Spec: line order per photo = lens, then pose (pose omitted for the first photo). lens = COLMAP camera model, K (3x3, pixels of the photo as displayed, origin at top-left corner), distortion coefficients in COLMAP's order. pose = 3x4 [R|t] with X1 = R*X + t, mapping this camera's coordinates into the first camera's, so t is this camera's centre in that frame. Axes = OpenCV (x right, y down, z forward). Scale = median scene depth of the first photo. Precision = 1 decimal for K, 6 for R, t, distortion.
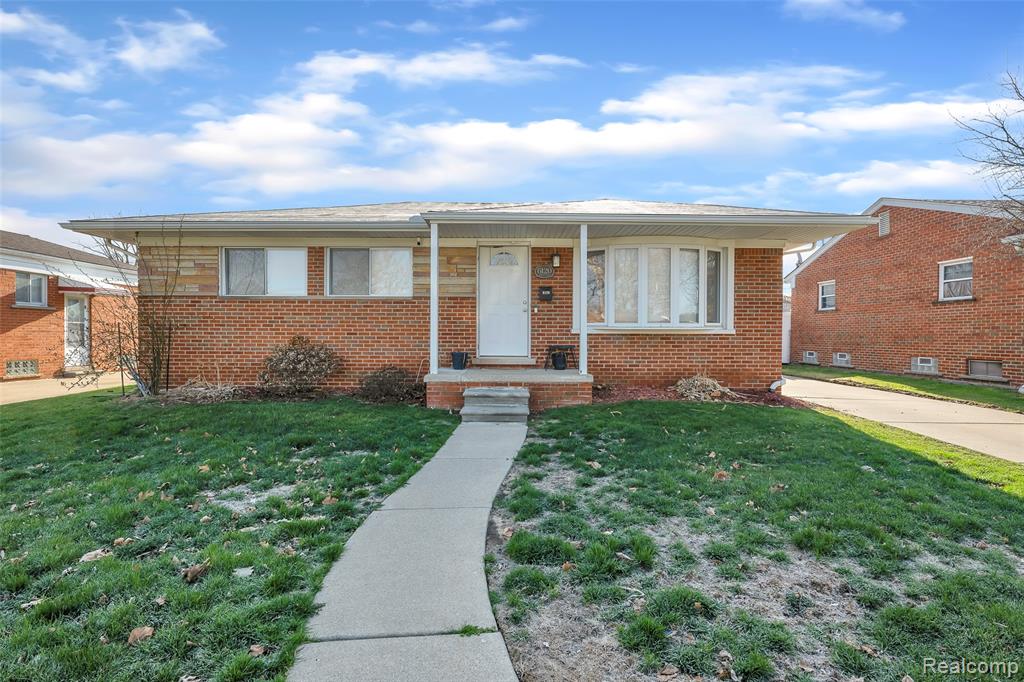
lens RADIAL K [[413.8, 0, 513.3], [0, 413.8, 342.7], [0, 0, 1]] dist [-0.000256, 0.000240]
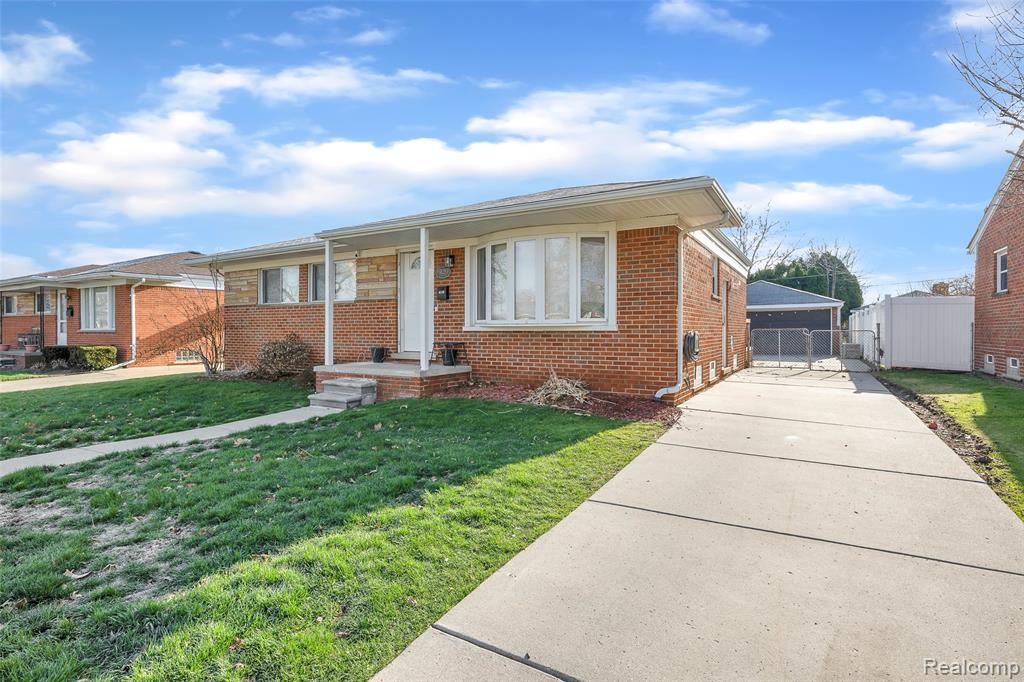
lens RADIAL K [[411.5, 0, 509.9], [0, 411.5, 338.9], [0, 0, 1]] dist [0.001274, -0.000133]
pose [[0.900957, 0.004606, -0.433884, 0.691922], [-0.003838, 0.999989, 0.002645, -0.005352], [0.433892, -0.000718, 0.900965, 0.128102]]
